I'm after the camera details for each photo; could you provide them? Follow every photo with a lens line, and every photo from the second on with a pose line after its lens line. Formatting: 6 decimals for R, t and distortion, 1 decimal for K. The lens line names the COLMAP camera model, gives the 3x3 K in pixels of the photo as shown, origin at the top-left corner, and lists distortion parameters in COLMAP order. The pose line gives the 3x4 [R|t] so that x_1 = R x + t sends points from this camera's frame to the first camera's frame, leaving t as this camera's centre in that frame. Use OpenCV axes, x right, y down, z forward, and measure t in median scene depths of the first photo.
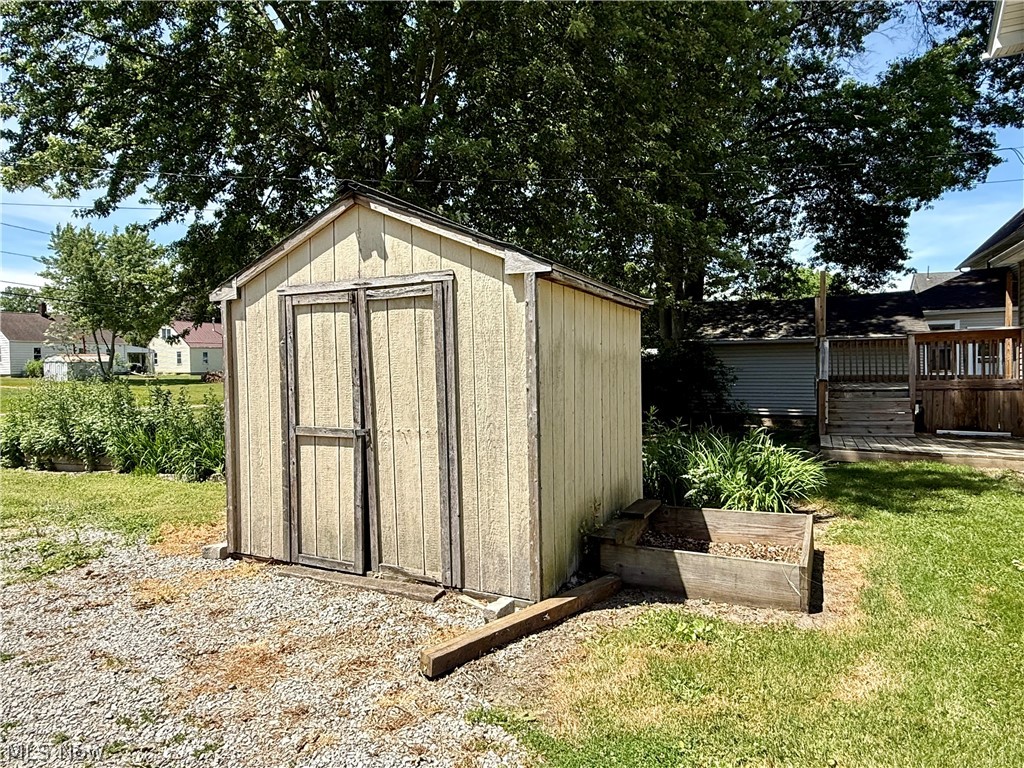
lens RADIAL K [[615.6, 0, 508.5], [0, 615.6, 385.7], [0, 0, 1]] dist [0.006315, -0.000963]
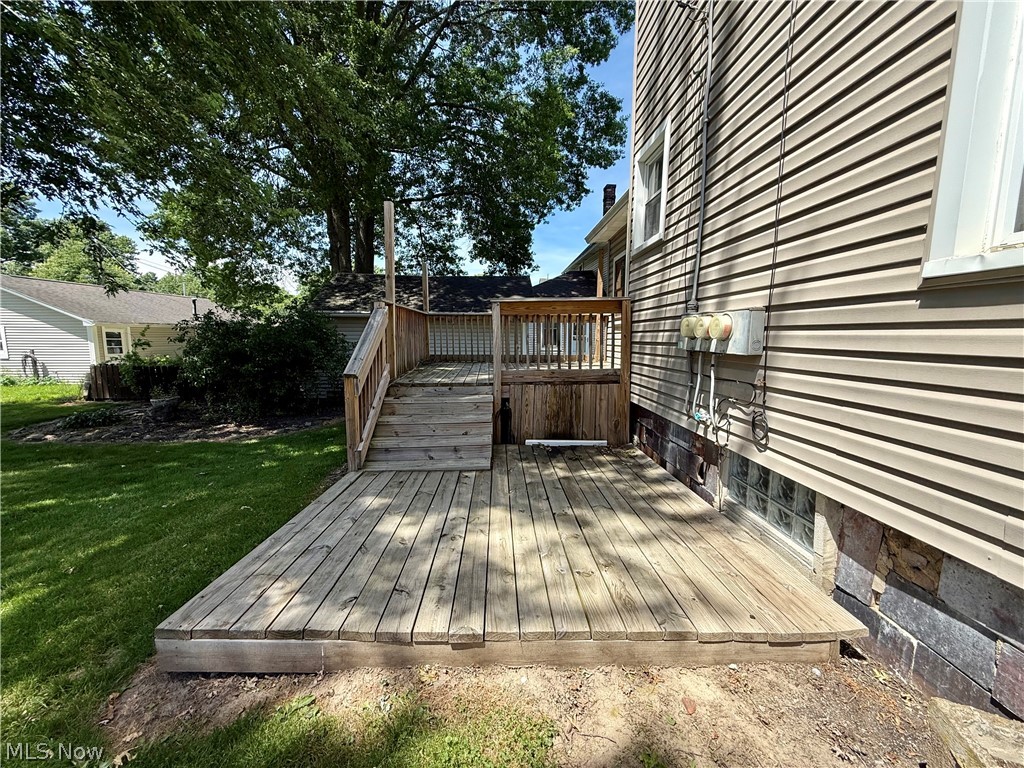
lens RADIAL K [[413.5, 0, 508.4], [0, 413.5, 387.6], [0, 0, 1]] dist [-0.003380, 0.001177]
pose [[0.880057, -0.039624, 0.473211, 0.201355], [-0.002578, 0.996099, 0.088201, -0.013715], [-0.474860, -0.078841, 0.876522, 0.264900]]
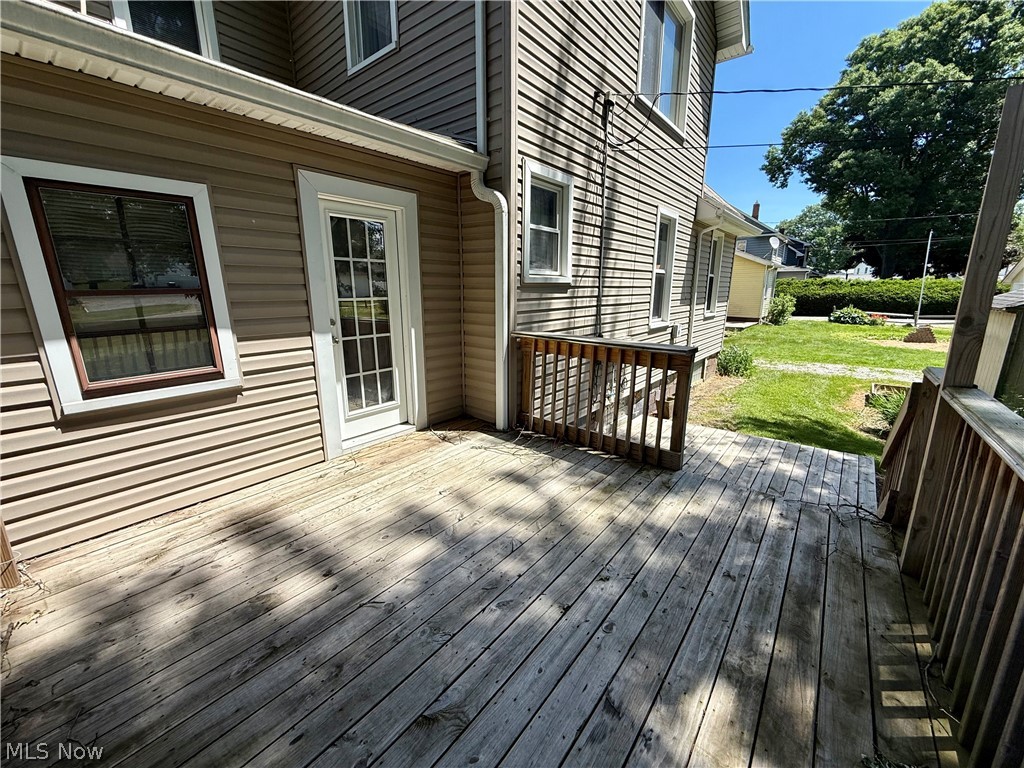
lens RADIAL K [[413.5, 0, 510.5], [0, 413.5, 383.3], [0, 0, 1]] dist [-0.003380, 0.001177]
pose [[-0.978012, -0.025184, 0.207024, 0.318783], [0.027382, 0.968581, 0.247185, -0.059798], [-0.206745, 0.247418, -0.946594, 0.578353]]
